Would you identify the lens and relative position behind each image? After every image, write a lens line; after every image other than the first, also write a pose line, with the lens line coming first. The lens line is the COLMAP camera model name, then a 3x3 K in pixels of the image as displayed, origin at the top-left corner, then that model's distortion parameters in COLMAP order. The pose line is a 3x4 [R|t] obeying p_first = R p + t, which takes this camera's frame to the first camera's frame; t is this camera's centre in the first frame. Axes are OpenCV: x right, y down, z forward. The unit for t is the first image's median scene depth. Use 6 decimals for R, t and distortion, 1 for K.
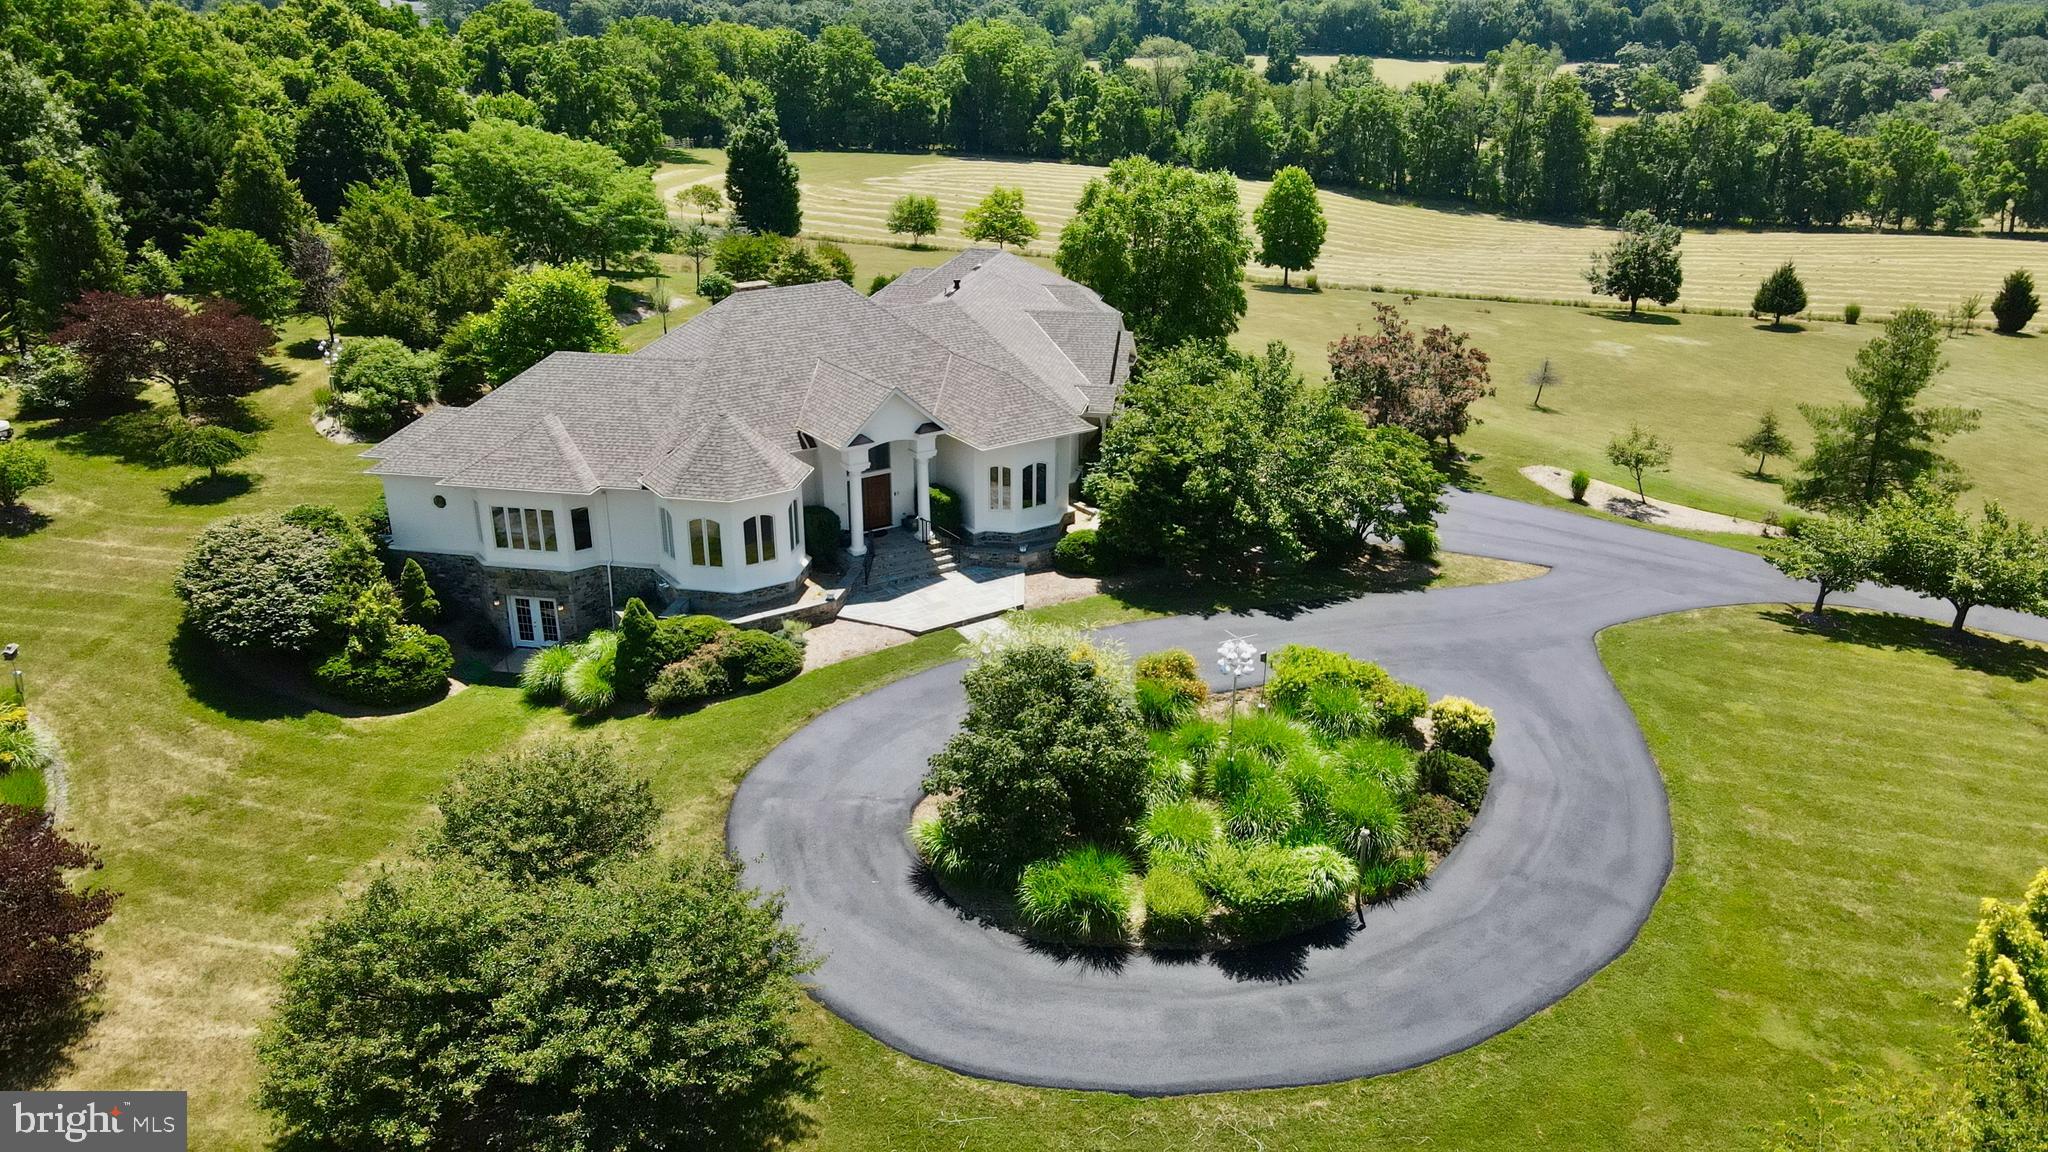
lens RADIAL K [[1511.9, 0, 1033.4], [0, 1511.9, 584.3], [0, 0, 1]] dist [0.002070, 0.028005]
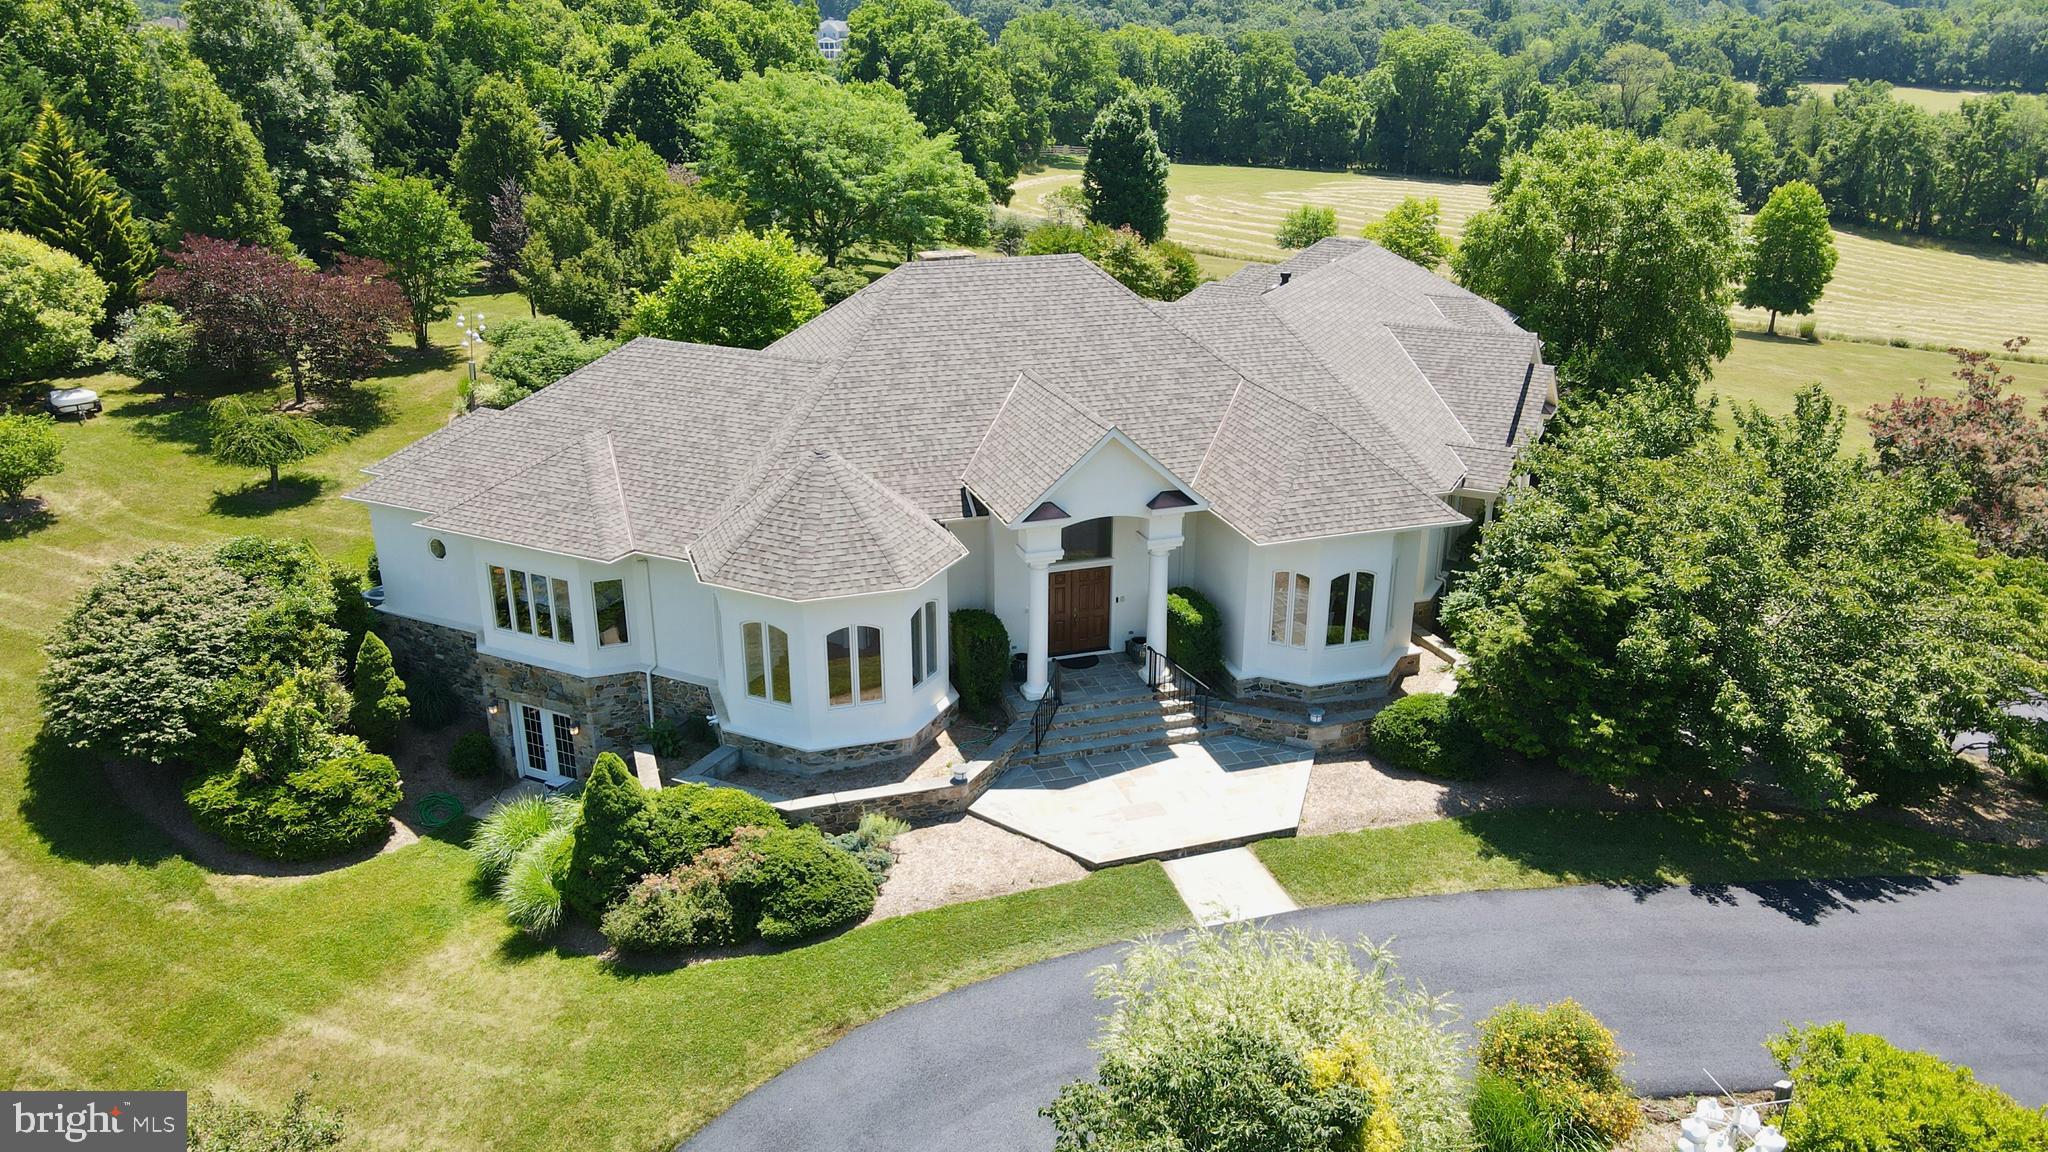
lens RADIAL K [[1511.9, 0, 1033.4], [0, 1511.9, 584.3], [0, 0, 1]] dist [0.002070, 0.028005]
pose [[0.961810, 0.097252, -0.255859, 0.029595], [-0.102869, 0.994657, -0.008630, -0.052910], [0.253653, 0.034621, 0.966676, 0.368793]]
